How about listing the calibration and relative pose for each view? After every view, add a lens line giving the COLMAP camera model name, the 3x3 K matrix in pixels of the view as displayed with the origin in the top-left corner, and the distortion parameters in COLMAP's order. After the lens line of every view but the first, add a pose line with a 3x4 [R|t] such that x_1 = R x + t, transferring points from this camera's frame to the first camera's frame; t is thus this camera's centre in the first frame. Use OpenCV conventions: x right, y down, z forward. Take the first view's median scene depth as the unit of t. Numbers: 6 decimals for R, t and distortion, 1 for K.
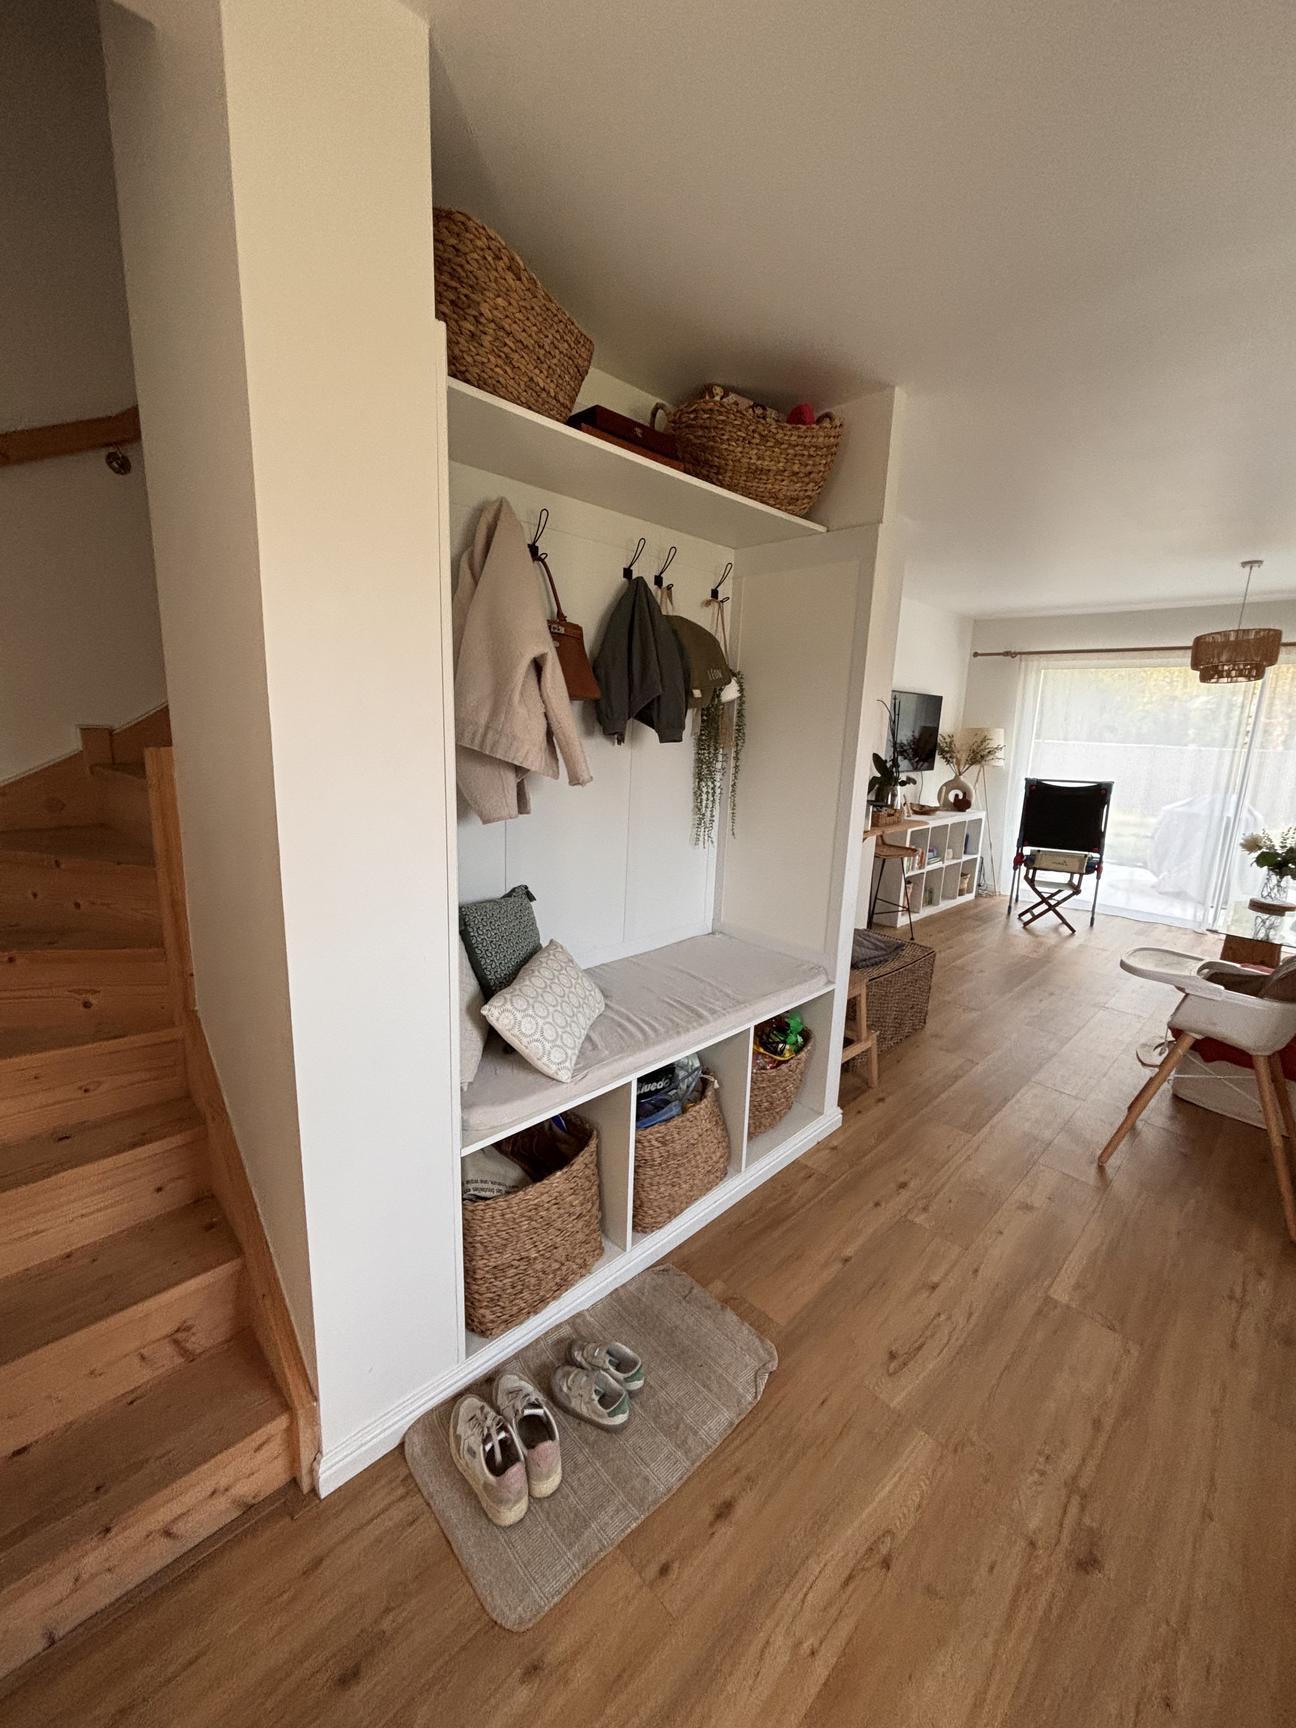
lens RADIAL K [[711.8, 0, 648.0], [0, 711.8, 864.0], [0, 0, 1]] dist [-0.001806, -0.000156]
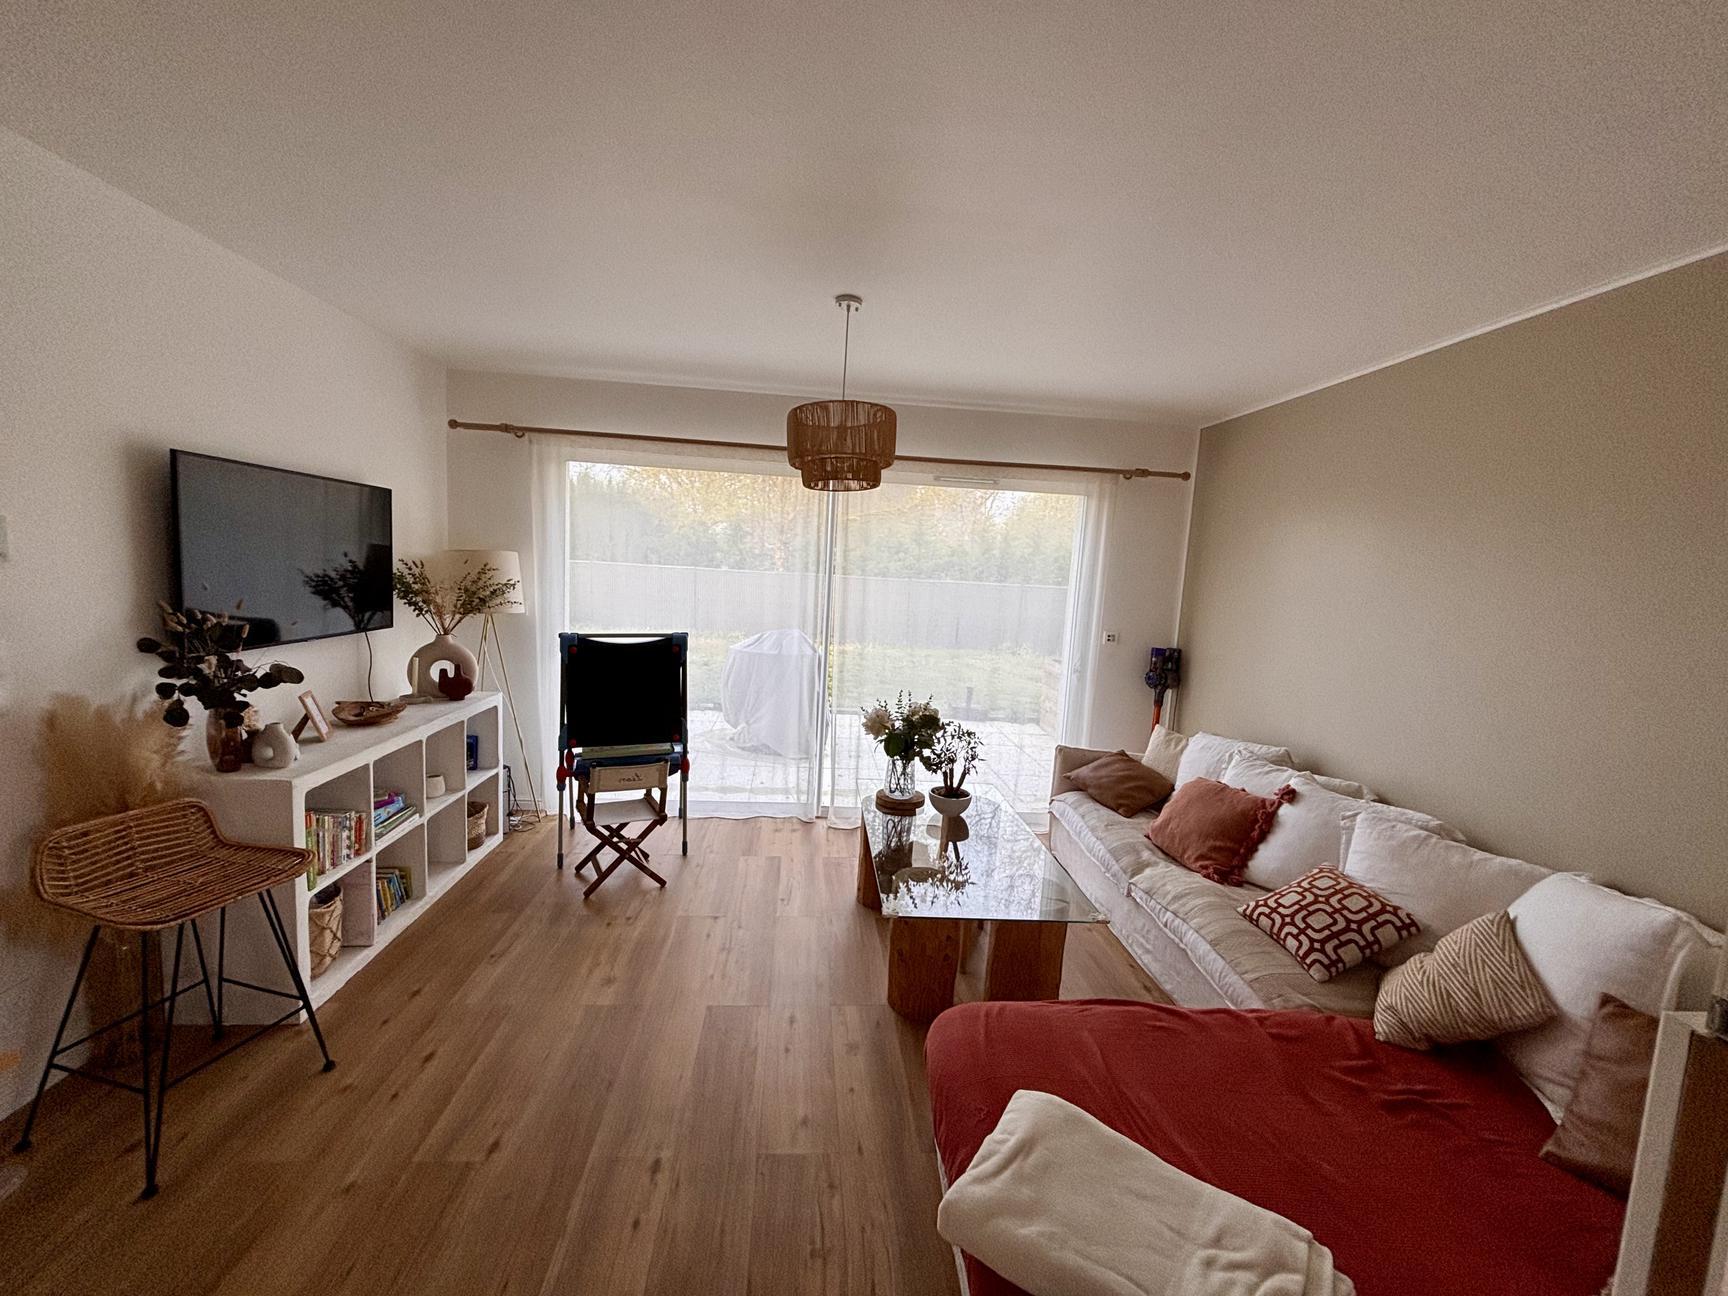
lens RADIAL K [[735.7, 0, 864.0], [0, 735.7, 648.0], [0, 0, 1]] dist [0.000782, -0.000113]
pose [[0.663543, -0.084526, 0.743348, 0.232247], [0.120186, 0.992736, 0.005600, -0.079783], [-0.738421, 0.085624, 0.668881, 0.386075]]
